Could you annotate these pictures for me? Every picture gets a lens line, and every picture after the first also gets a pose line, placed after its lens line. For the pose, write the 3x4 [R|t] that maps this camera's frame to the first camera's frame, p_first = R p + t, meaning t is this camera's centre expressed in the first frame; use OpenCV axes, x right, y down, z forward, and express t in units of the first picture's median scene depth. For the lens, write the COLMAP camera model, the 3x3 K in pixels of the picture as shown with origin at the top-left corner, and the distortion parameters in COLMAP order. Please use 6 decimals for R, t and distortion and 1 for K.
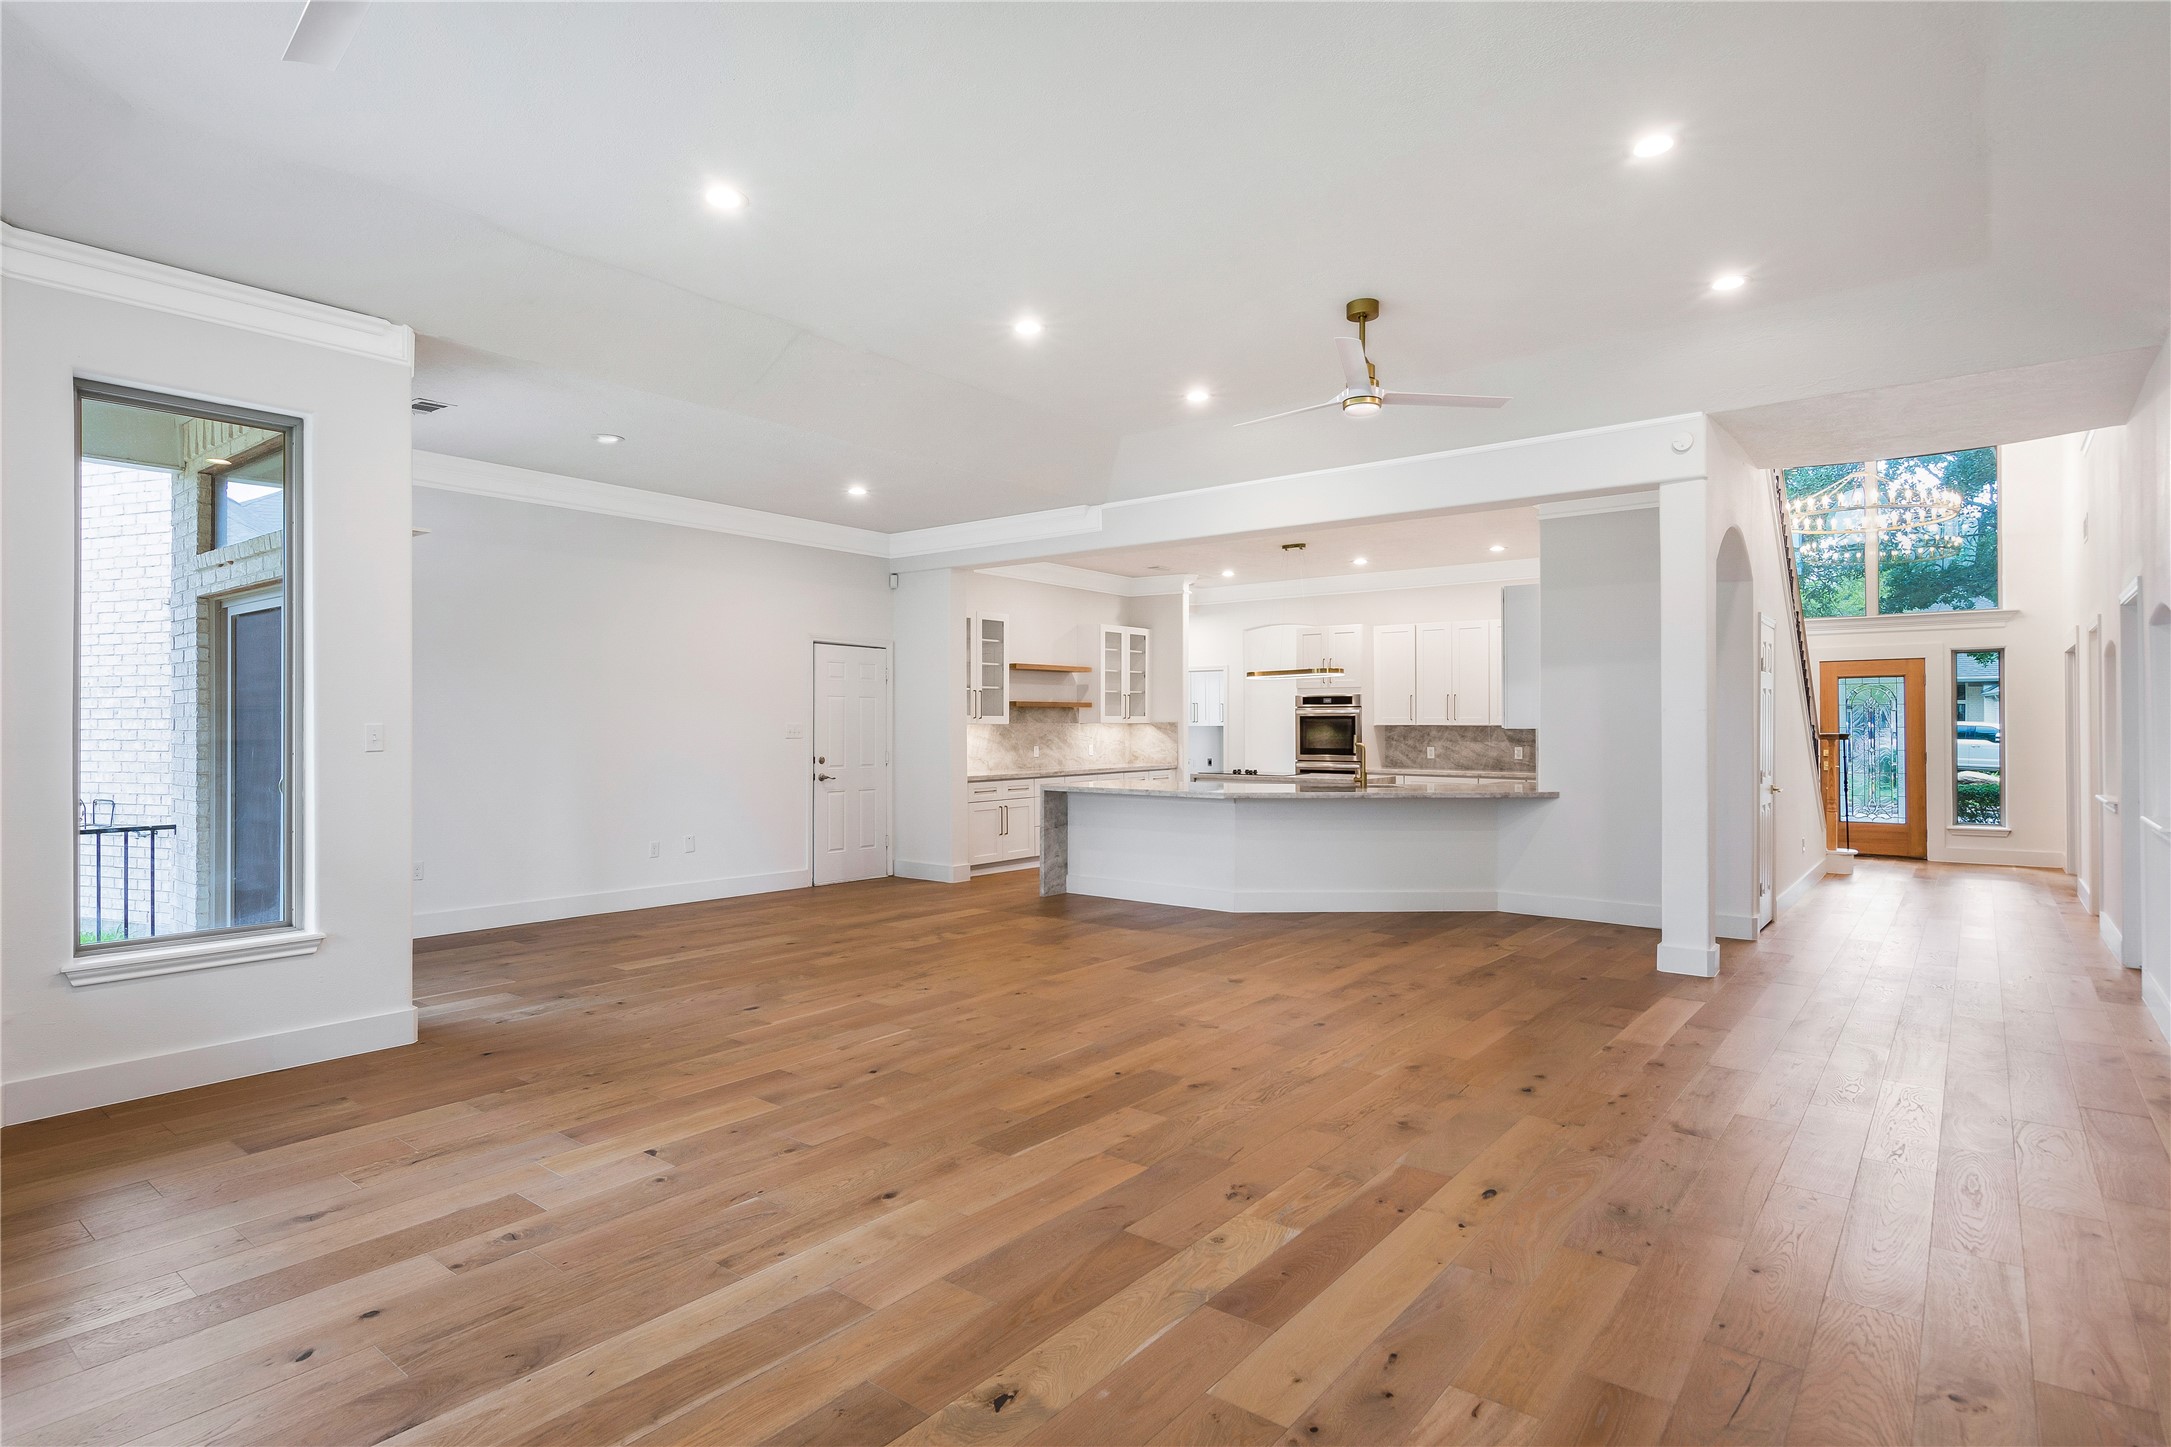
lens RADIAL K [[1115.1, 0, 1050.0], [0, 1115.1, 718.8], [0, 0, 1]] dist [-0.015360, 0.002469]
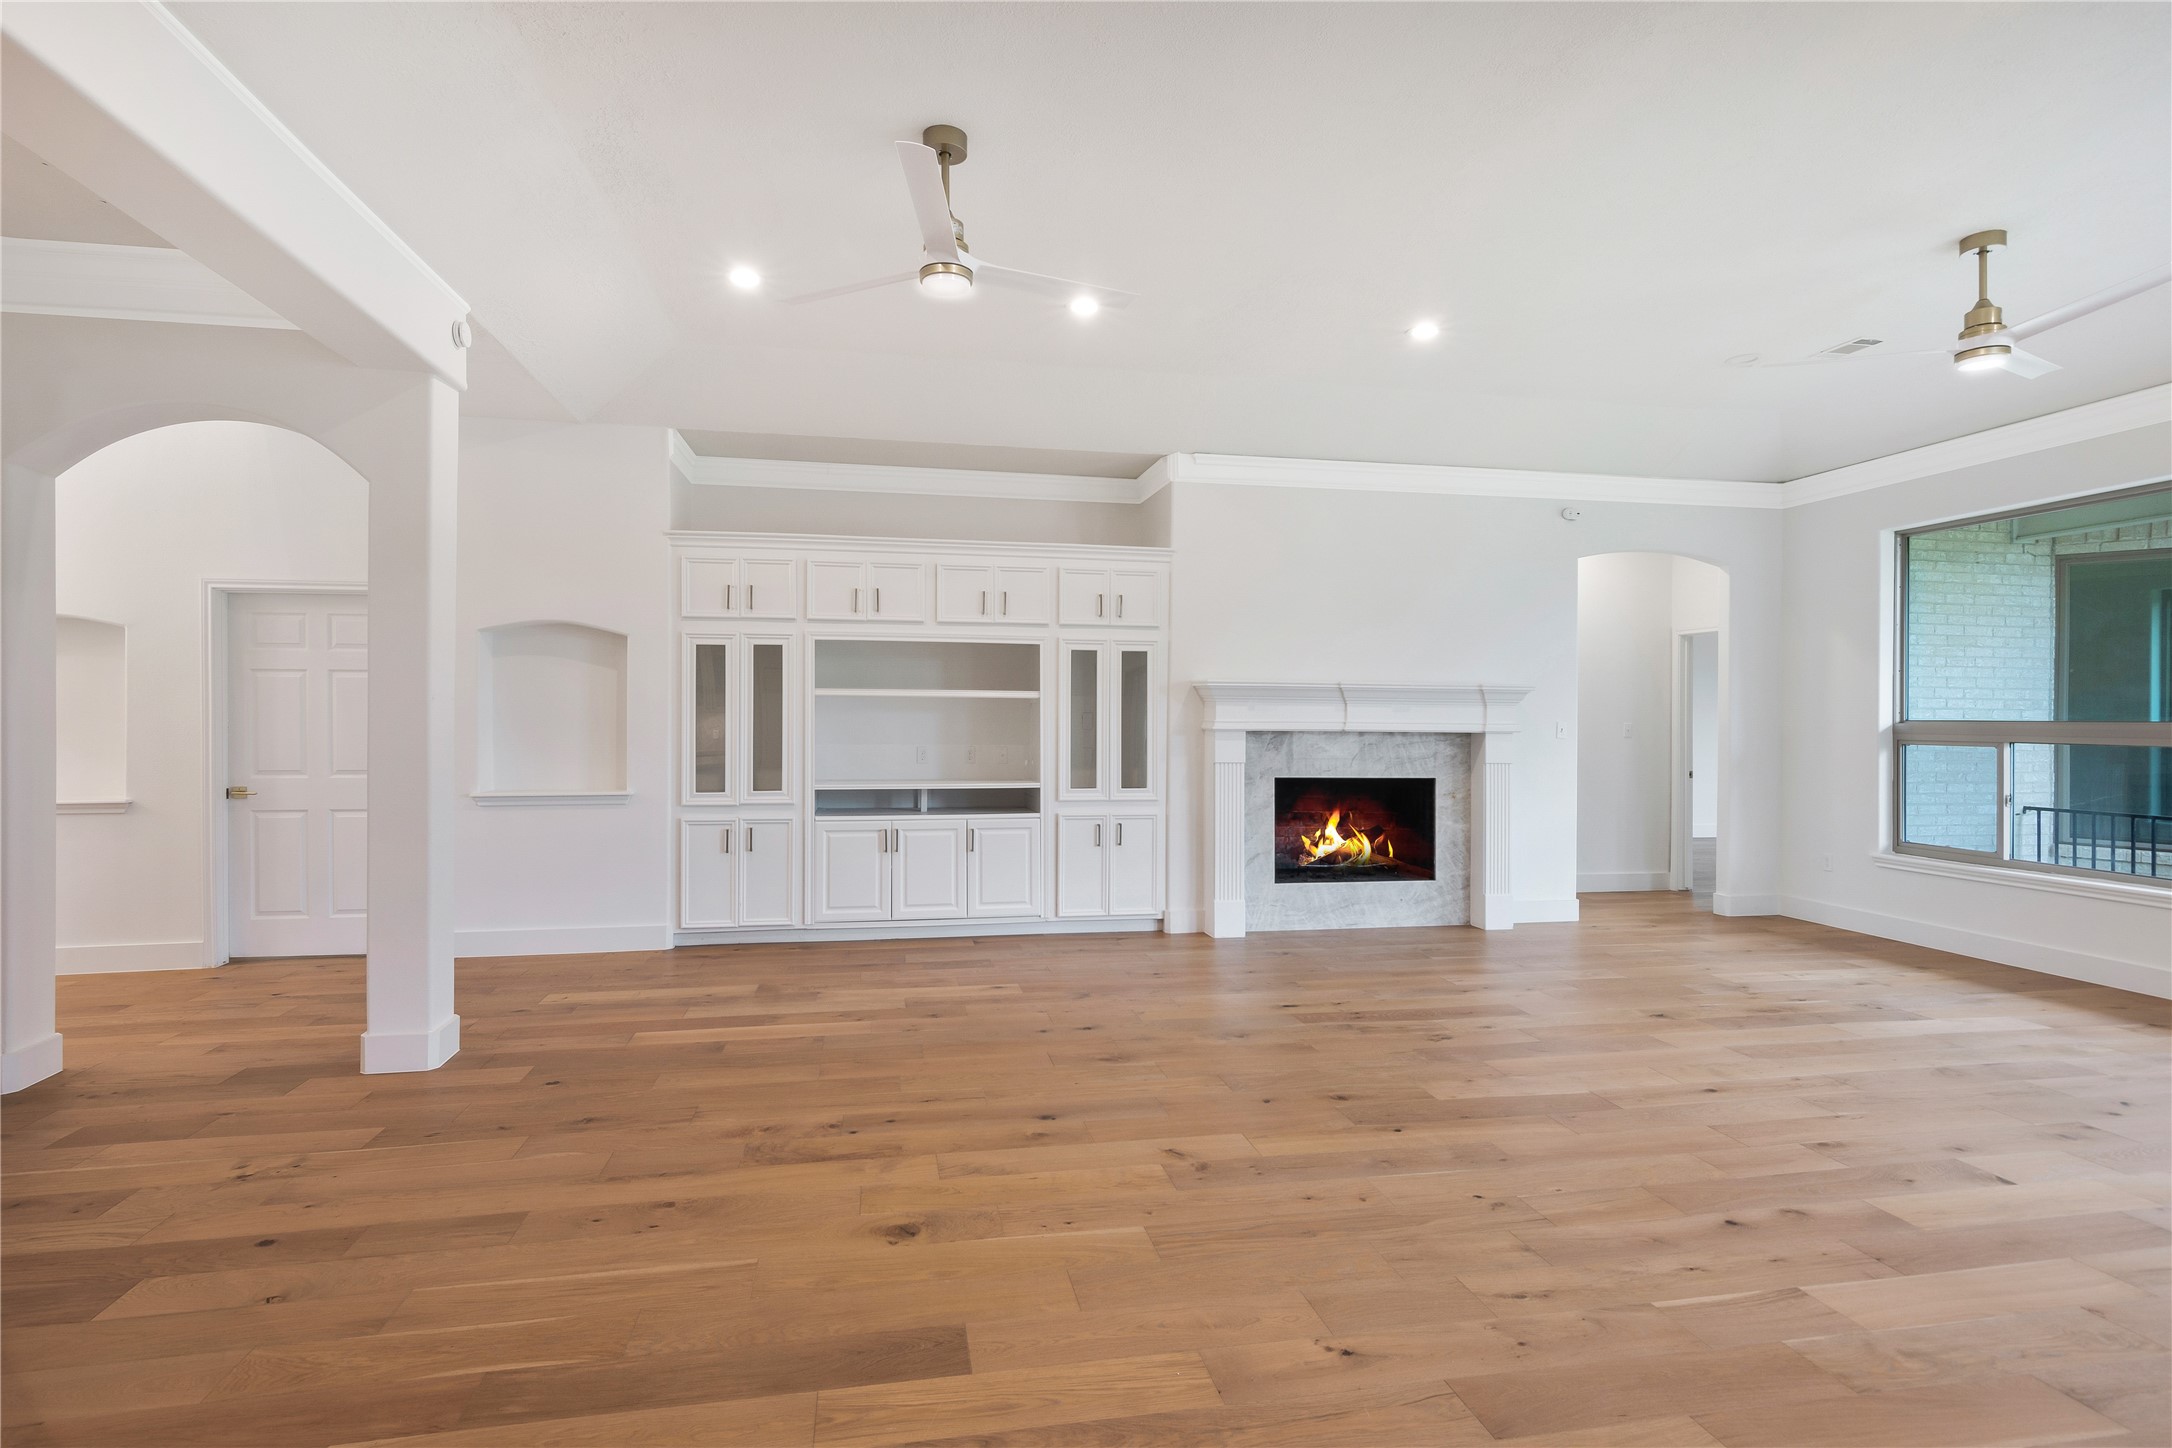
lens RADIAL K [[1086.3, 0, 1049.5], [0, 1086.3, 711.1], [0, 0, 1]] dist [-0.001098, 0.002062]
pose [[-0.761127, -0.003882, 0.648591, -0.104405], [-0.008552, 0.999955, -0.004051, 0.000130], [-0.648547, -0.008630, -0.761126, 0.685480]]
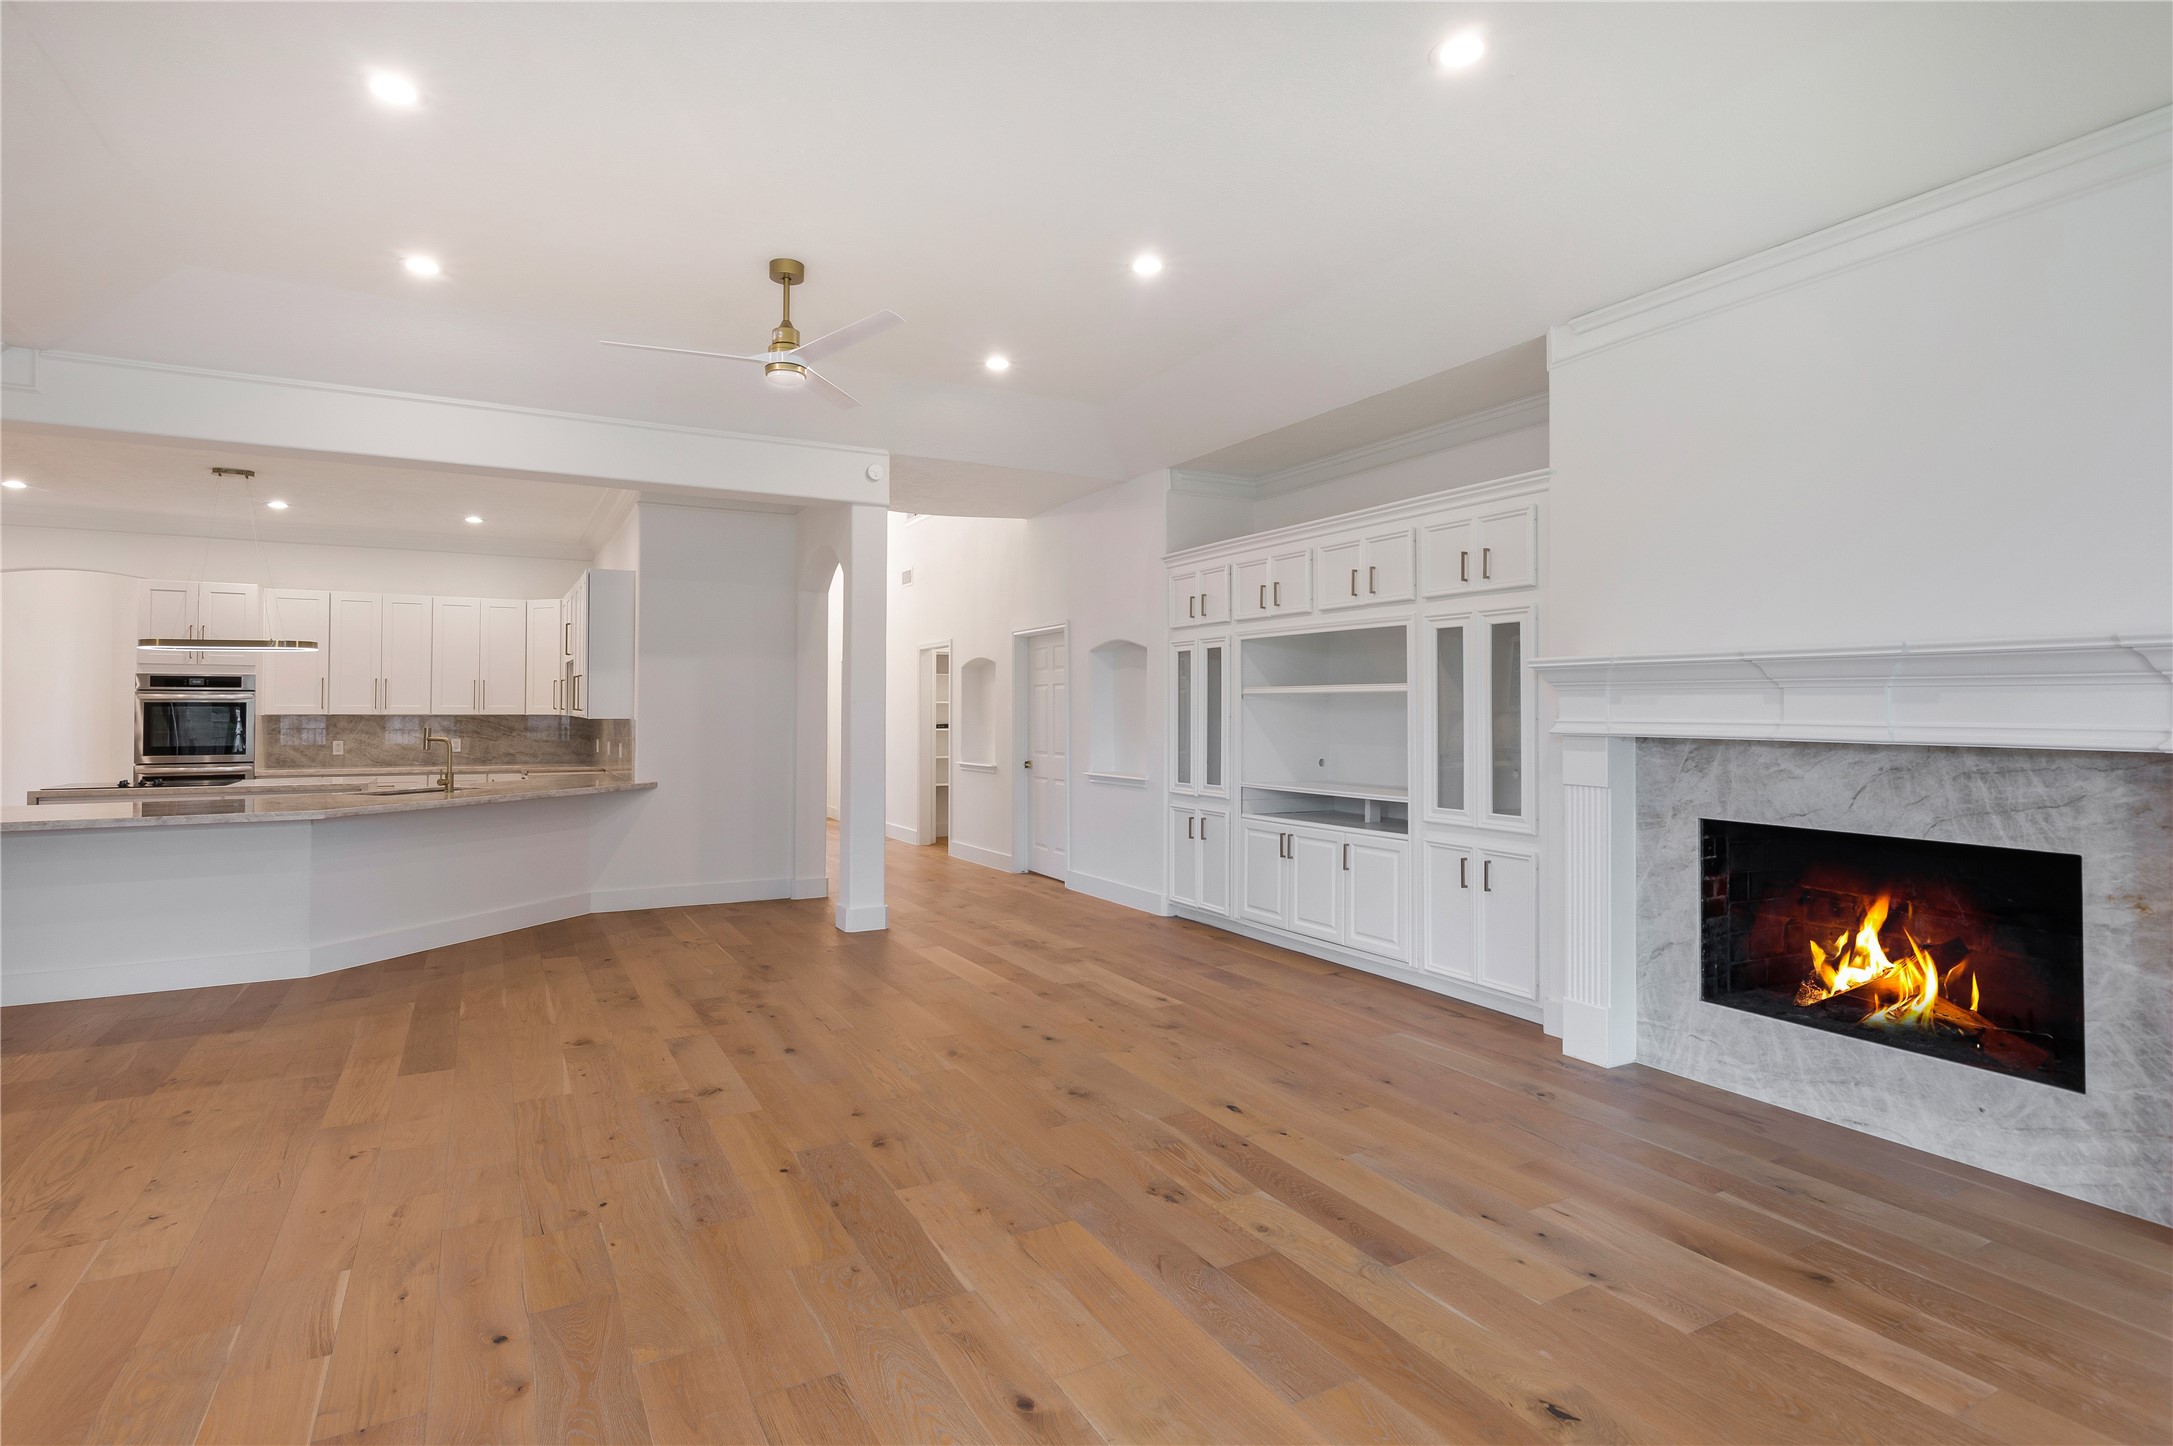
lens RADIAL K [[1086.8, 0, 1067.6], [0, 1086.8, 695.2], [0, 0, 1]] dist [-0.001098, 0.002062]
pose [[0.381678, 0.013233, 0.924201, -0.213560], [-0.004487, 0.999912, -0.012464, -0.001197], [-0.924284, 0.000610, 0.381704, 0.199926]]
